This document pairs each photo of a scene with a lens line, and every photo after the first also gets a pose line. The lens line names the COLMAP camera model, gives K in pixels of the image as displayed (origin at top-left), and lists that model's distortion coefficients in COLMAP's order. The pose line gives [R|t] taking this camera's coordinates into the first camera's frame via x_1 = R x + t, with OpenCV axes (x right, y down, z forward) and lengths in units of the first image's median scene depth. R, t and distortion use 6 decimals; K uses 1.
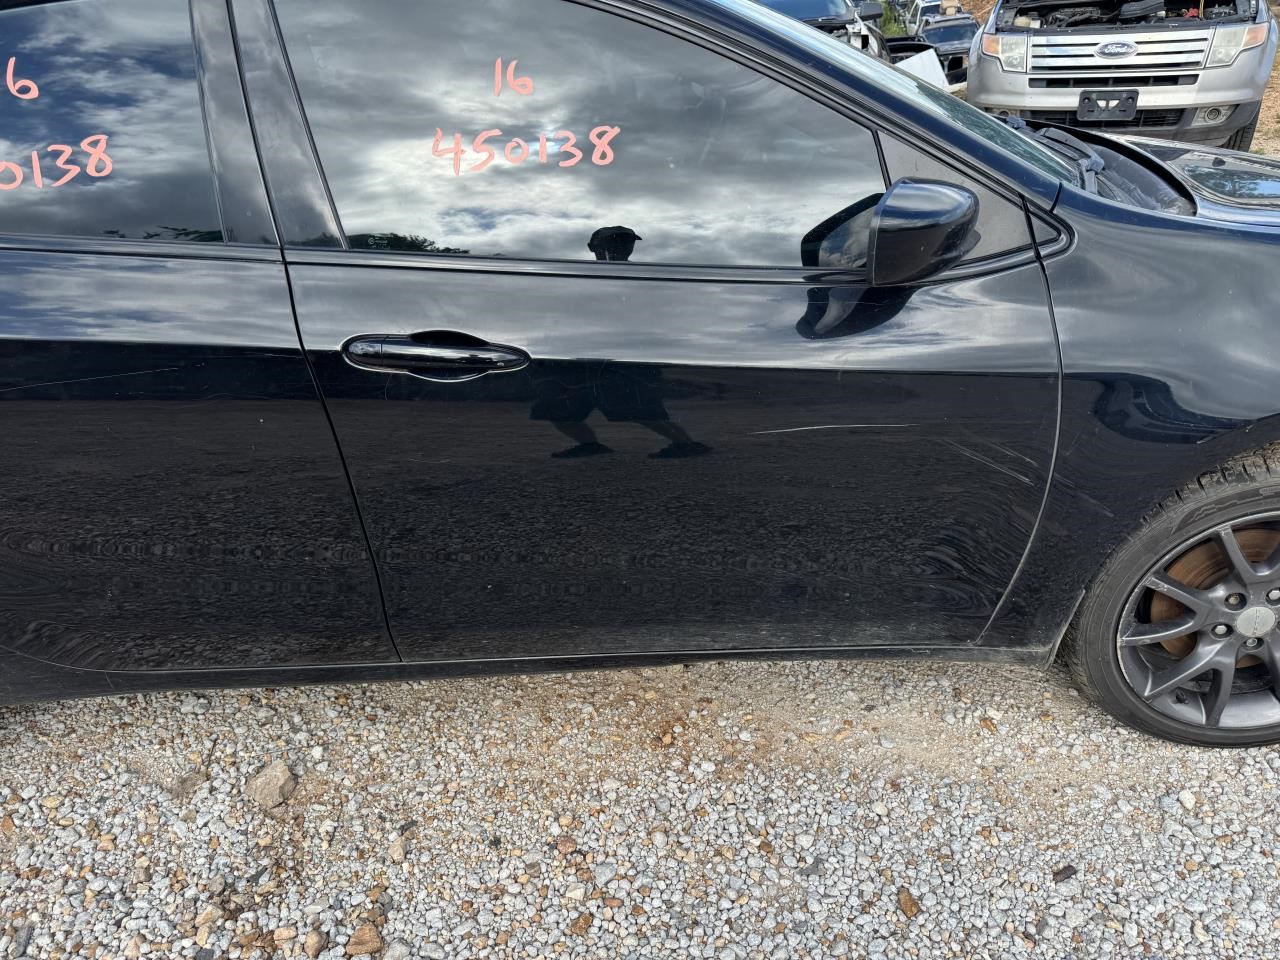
lens RADIAL K [[896.7, 0, 630.8], [0, 896.7, 478.8], [0, 0, 1]] dist [0.032382, -0.034187]
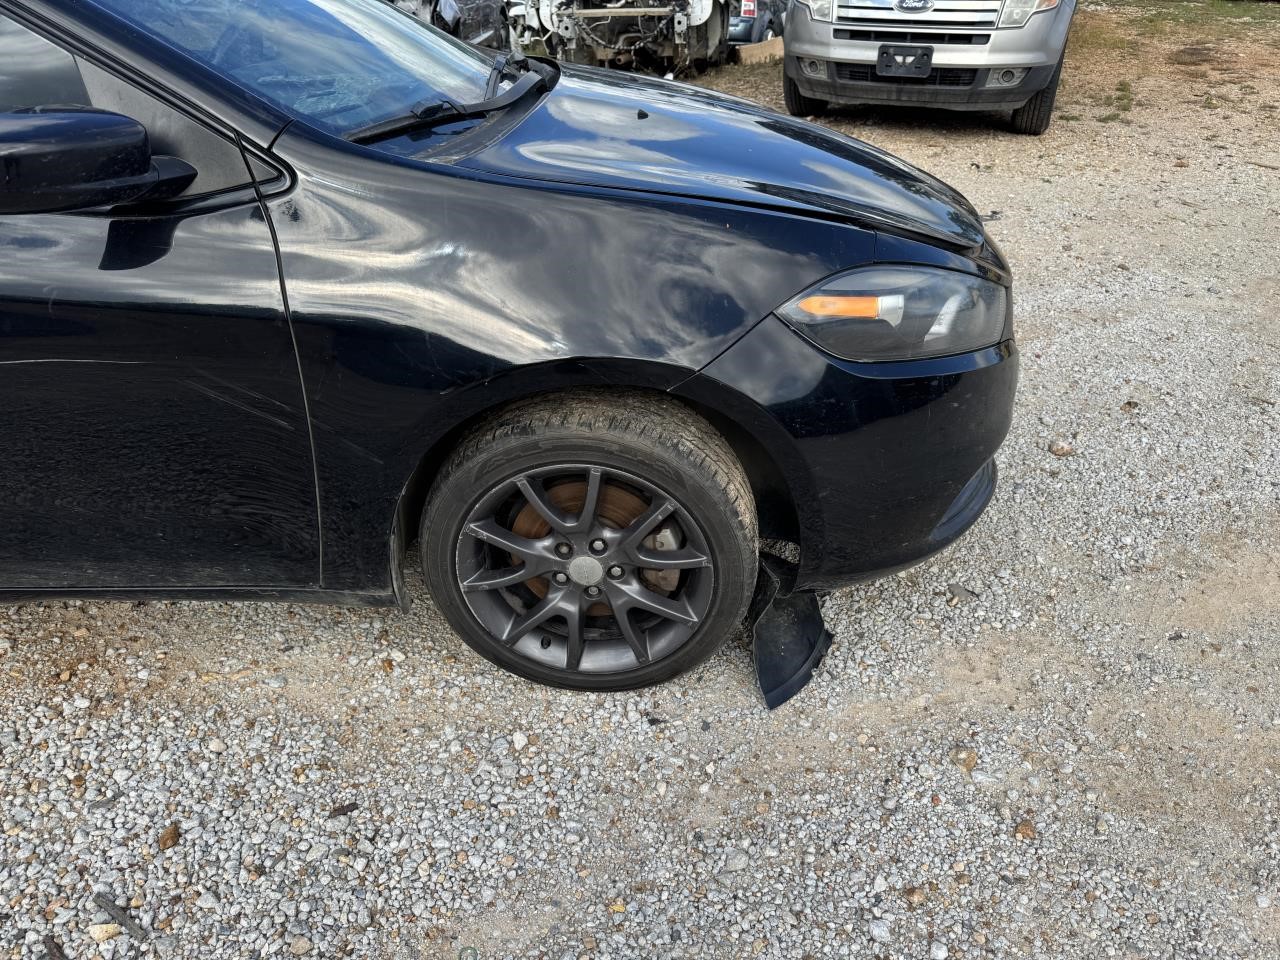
lens RADIAL K [[896.7, 0, 645.4], [0, 896.7, 468.6], [0, 0, 1]] dist [0.032382, -0.034187]
pose [[0.997901, 0.035825, 0.053952, 0.677660], [-0.038618, 0.997919, 0.051630, -0.013622], [-0.051990, -0.053605, 0.997208, -0.015127]]
